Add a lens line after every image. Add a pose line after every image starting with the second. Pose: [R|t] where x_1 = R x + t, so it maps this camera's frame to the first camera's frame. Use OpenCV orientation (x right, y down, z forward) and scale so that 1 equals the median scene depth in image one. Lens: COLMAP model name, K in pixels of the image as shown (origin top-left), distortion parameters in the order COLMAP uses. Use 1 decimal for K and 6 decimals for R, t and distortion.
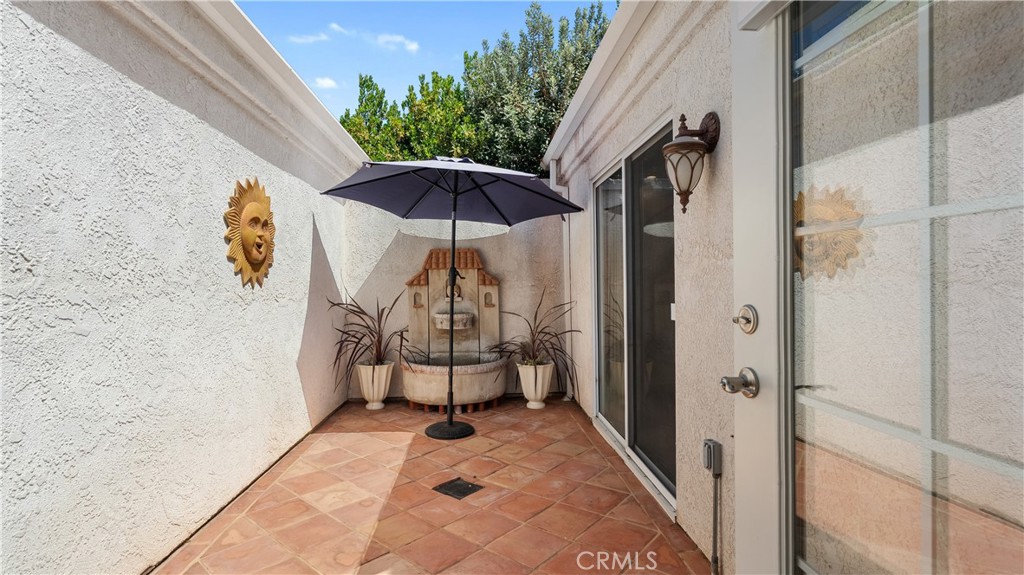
lens RADIAL K [[469.9, 0, 515.9], [0, 469.9, 285.5], [0, 0, 1]] dist [0.002062, 0.001906]
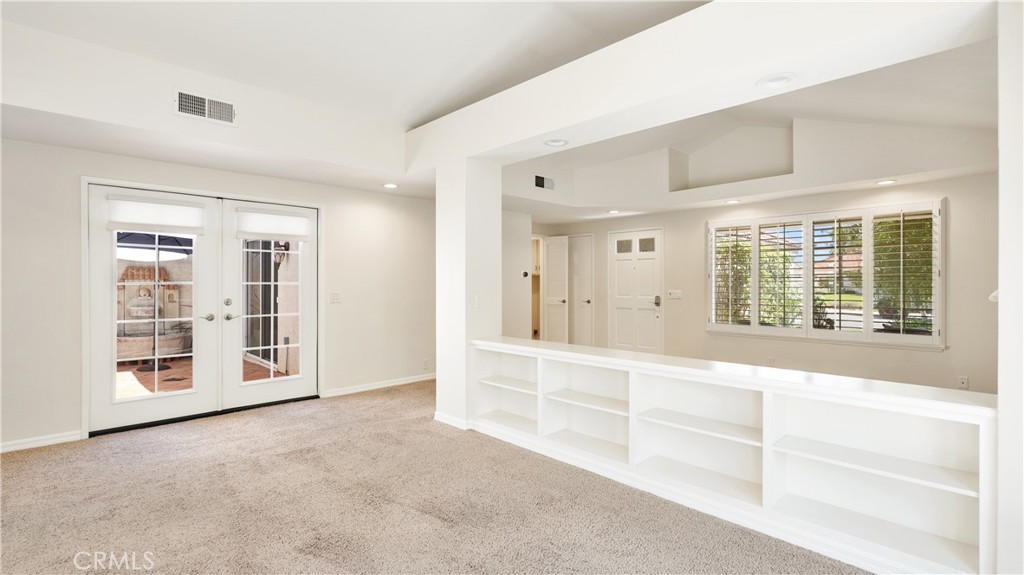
lens RADIAL K [[469.9, 0, 512.6], [0, 469.9, 289.1], [0, 0, 1]] dist [0.002062, 0.001906]
pose [[0.765031, 0.008828, 0.643932, -0.208416], [-0.010045, 0.999948, -0.001773, -0.010638], [-0.643915, -0.005112, 0.765080, -1.053652]]
